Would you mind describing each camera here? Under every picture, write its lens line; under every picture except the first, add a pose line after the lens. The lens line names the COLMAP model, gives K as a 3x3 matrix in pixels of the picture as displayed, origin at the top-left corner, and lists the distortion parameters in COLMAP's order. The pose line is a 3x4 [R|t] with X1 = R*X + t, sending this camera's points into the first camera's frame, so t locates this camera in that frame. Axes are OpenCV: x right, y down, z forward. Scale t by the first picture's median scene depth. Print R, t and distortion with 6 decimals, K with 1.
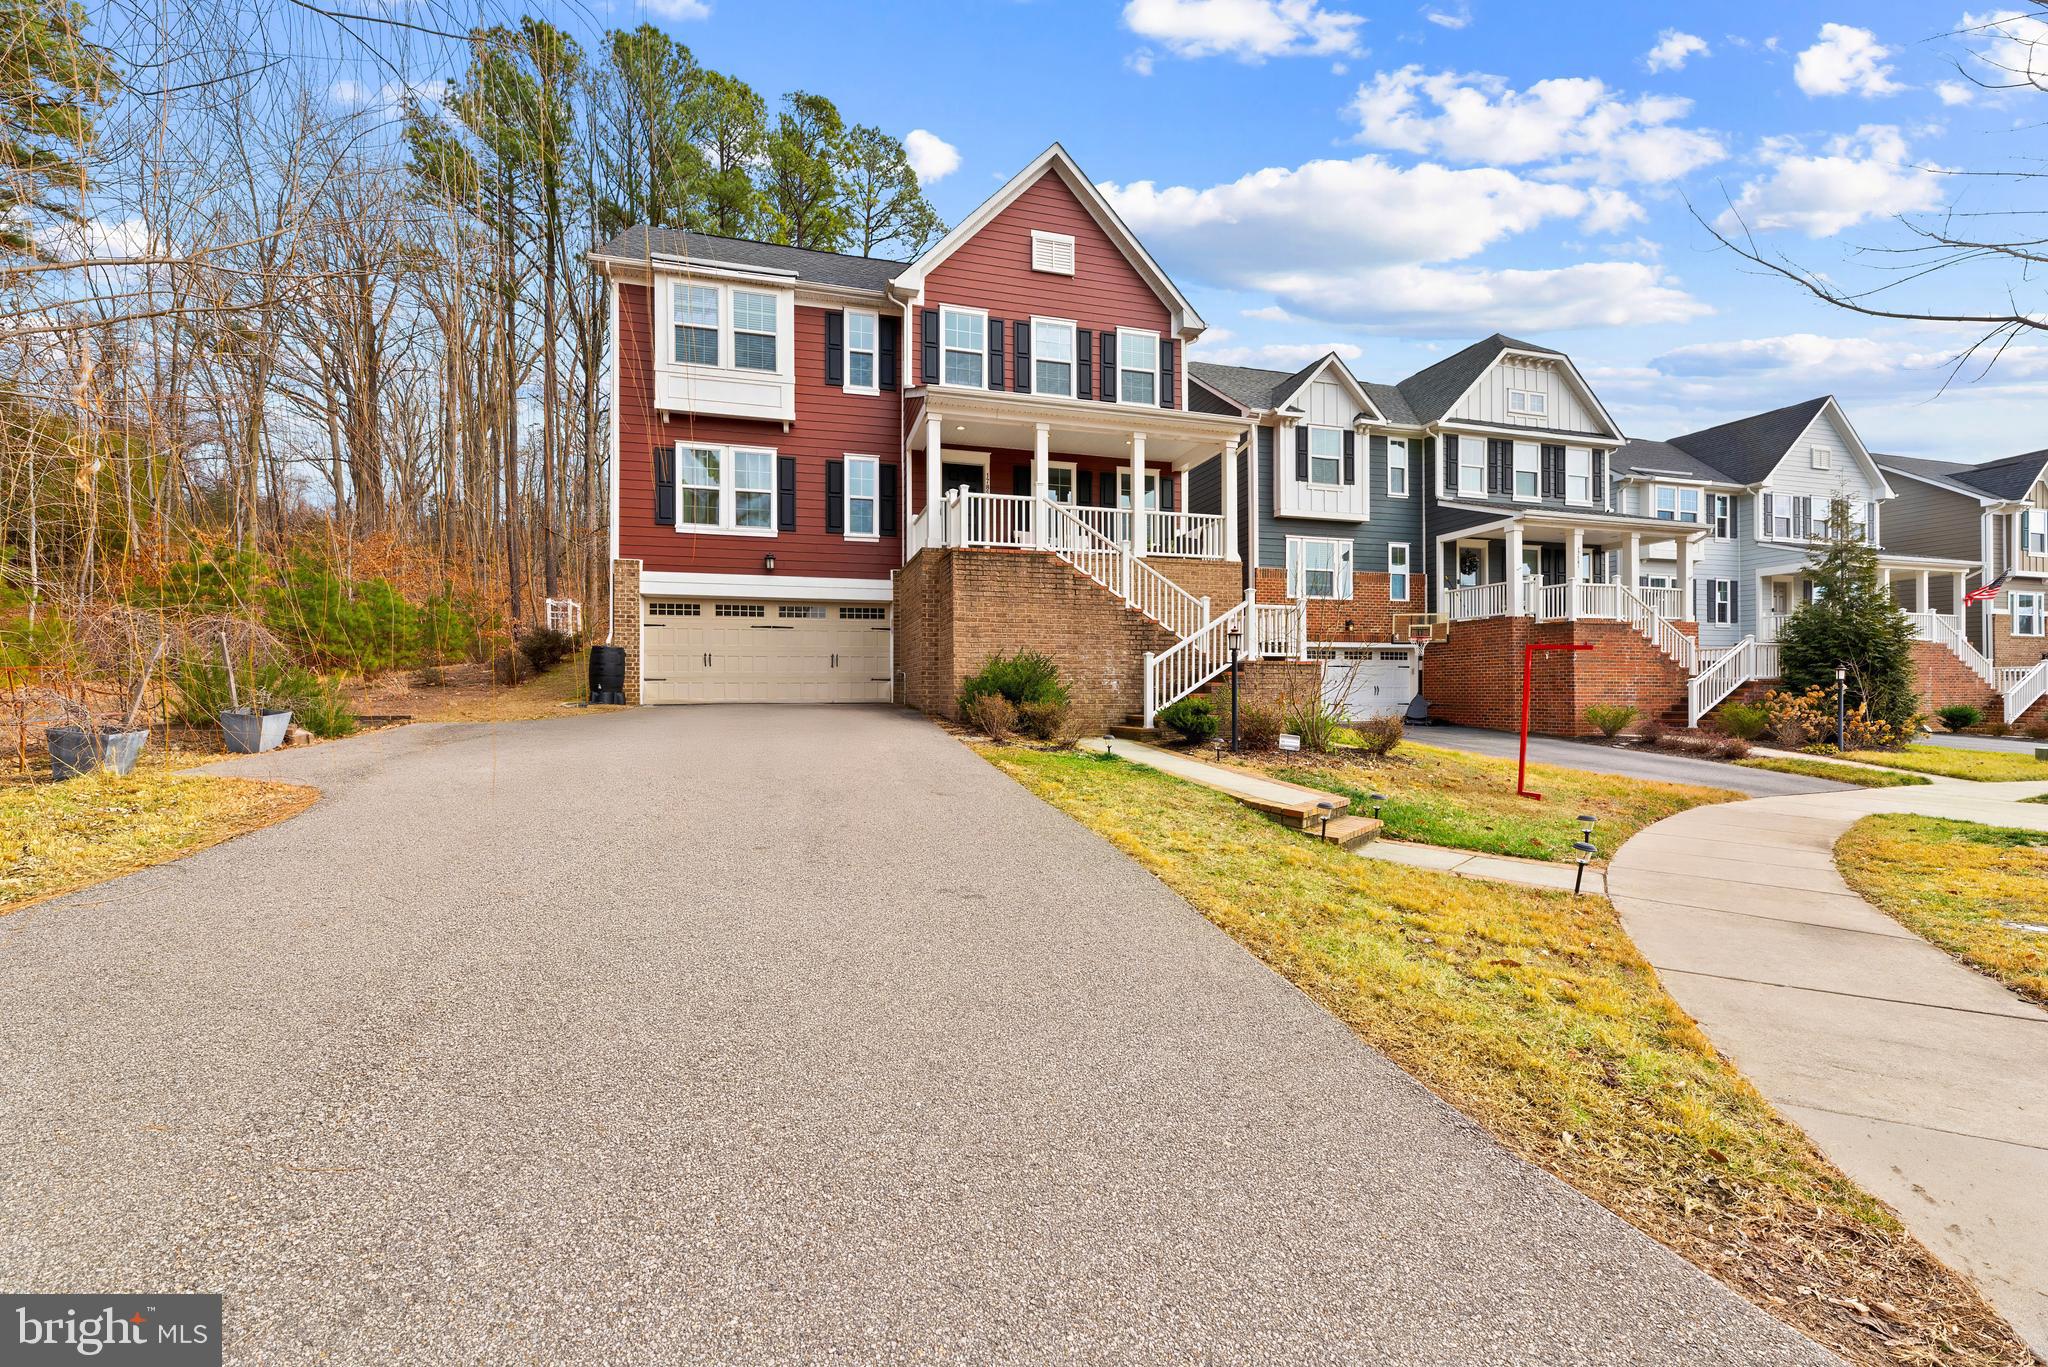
lens RADIAL K [[822.9, 0, 1025.5], [0, 822.9, 682.6], [0, 0, 1]] dist [-0.000523, 0.000685]
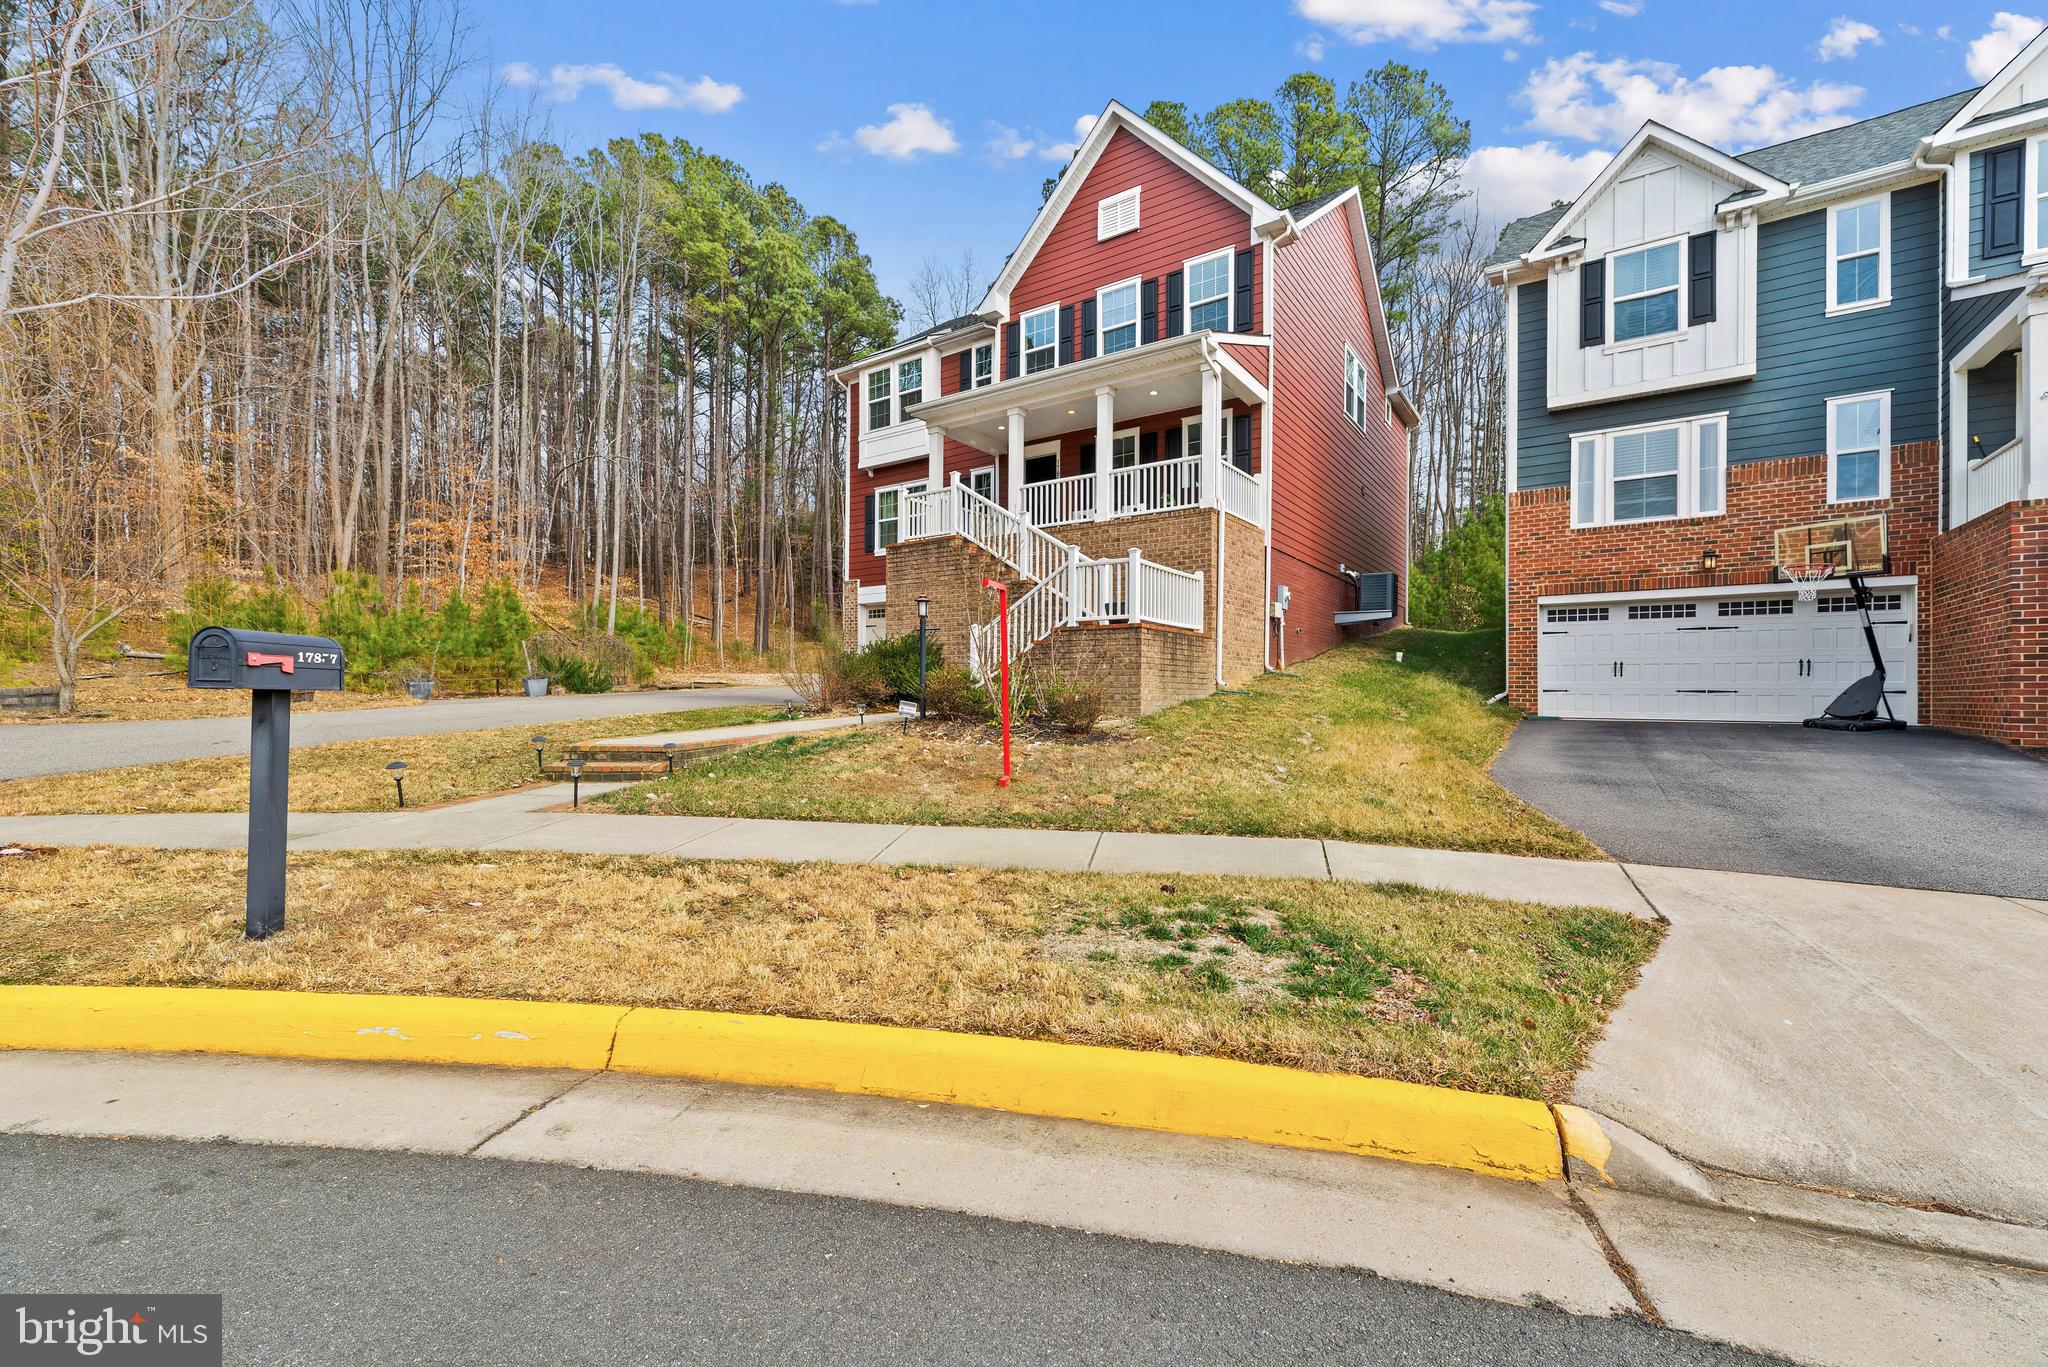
lens RADIAL K [[822.9, 0, 1025.7], [0, 822.9, 692.6], [0, 0, 1]] dist [-0.000523, 0.000685]
pose [[0.628466, 0.004449, -0.777825, 0.712849], [0.001819, 0.999973, 0.007189, 0.029666], [0.777835, -0.005933, 0.628440, 0.307155]]
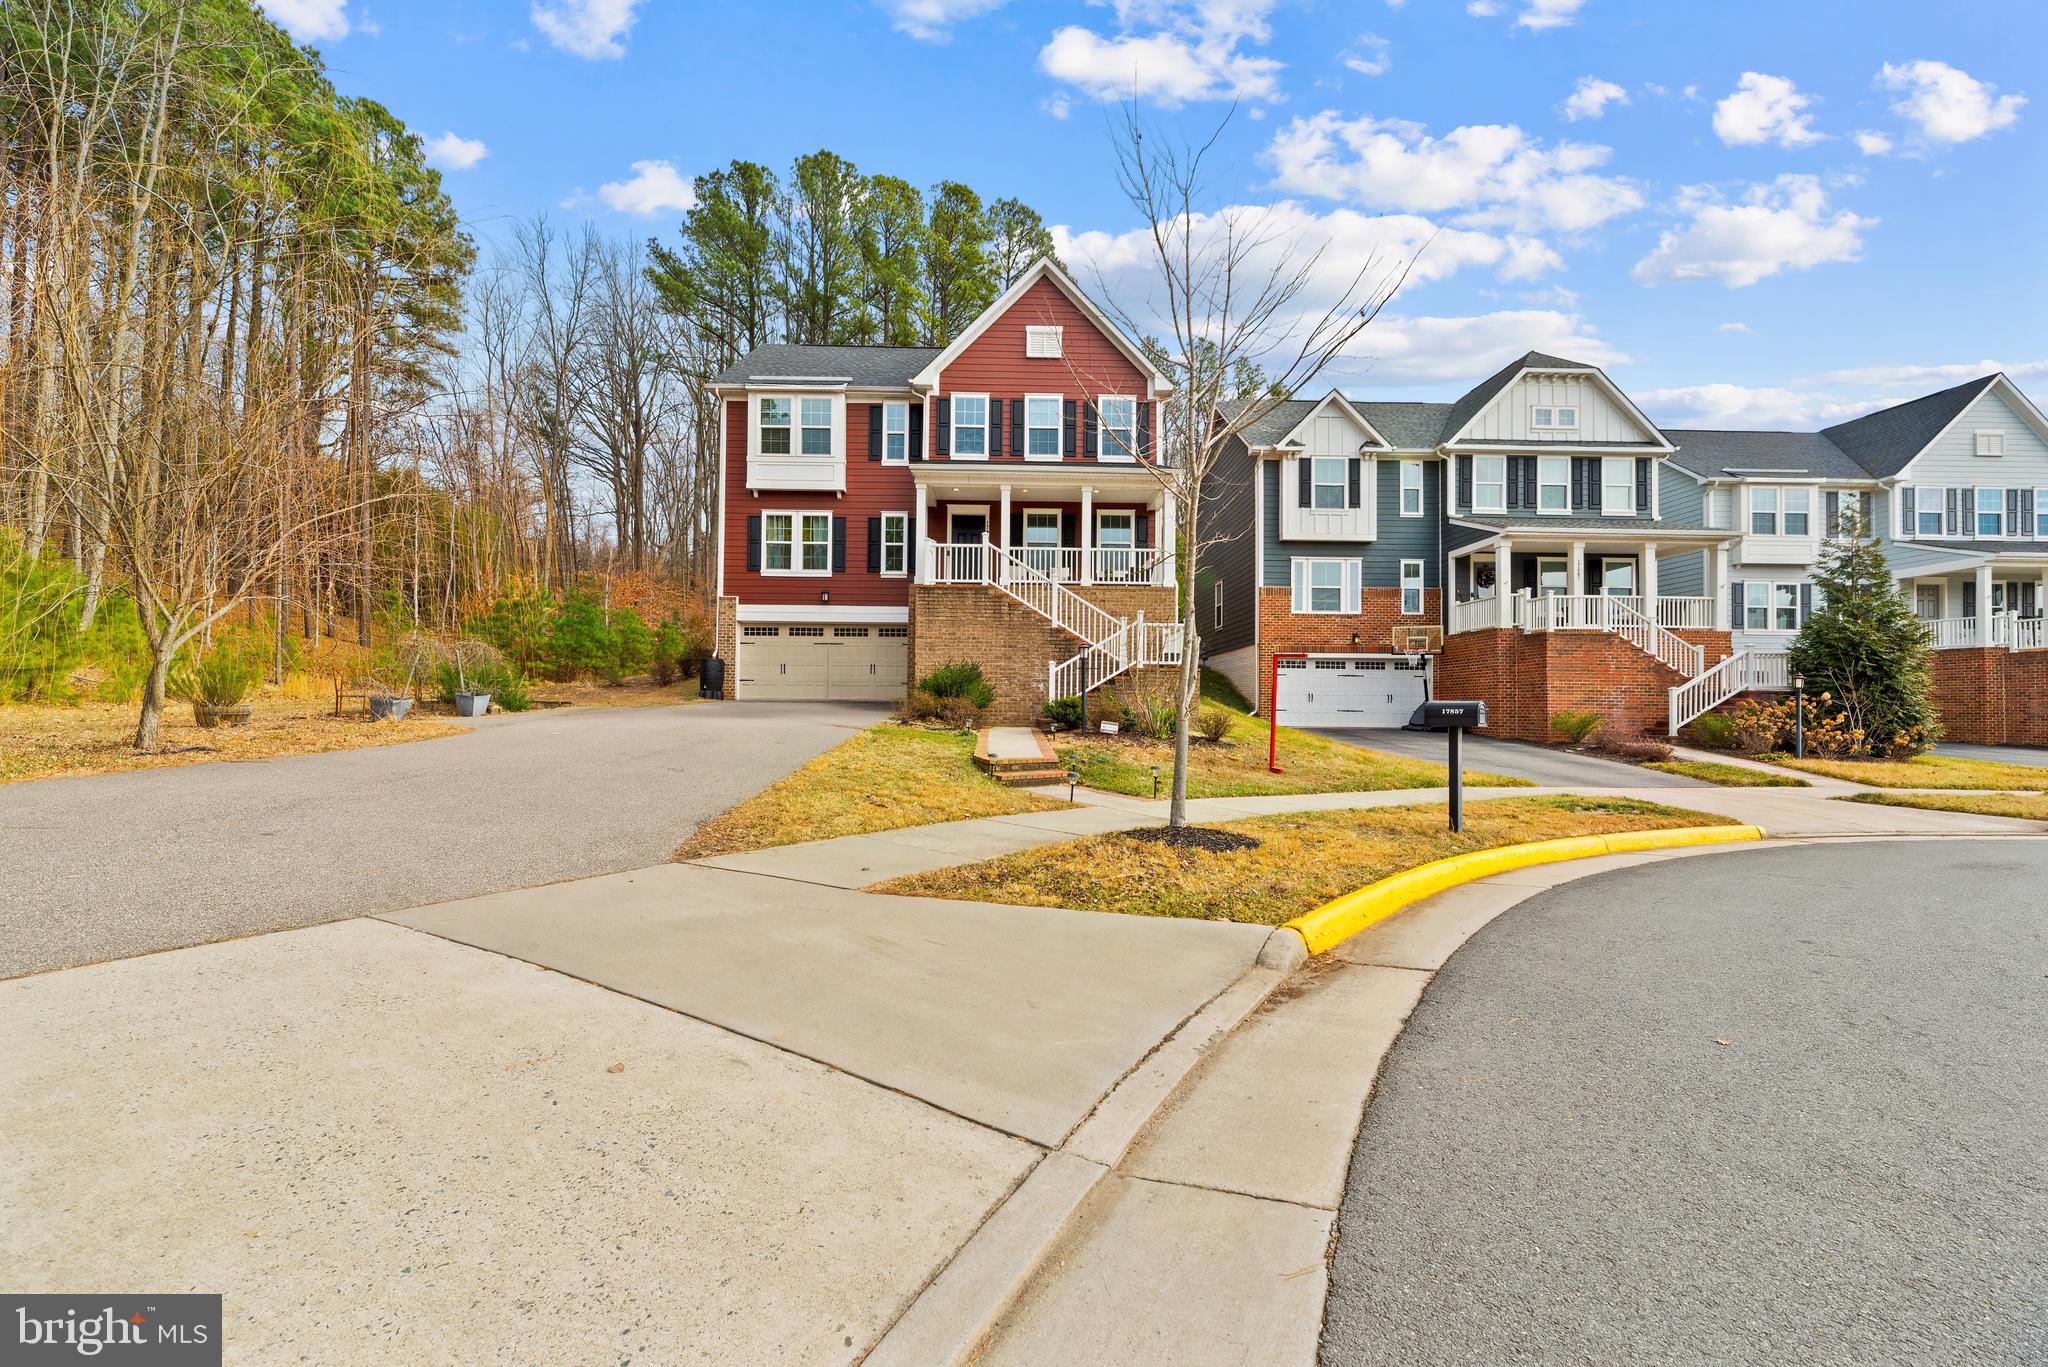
lens RADIAL K [[822.9, 0, 1026.8], [0, 822.9, 686.0], [0, 0, 1]] dist [-0.000523, 0.000685]
pose [[0.967031, 0.005605, -0.254596, 0.327170], [-0.008812, 0.999896, -0.011457, 0.013193], [0.254505, 0.013323, 0.966980, -0.202670]]
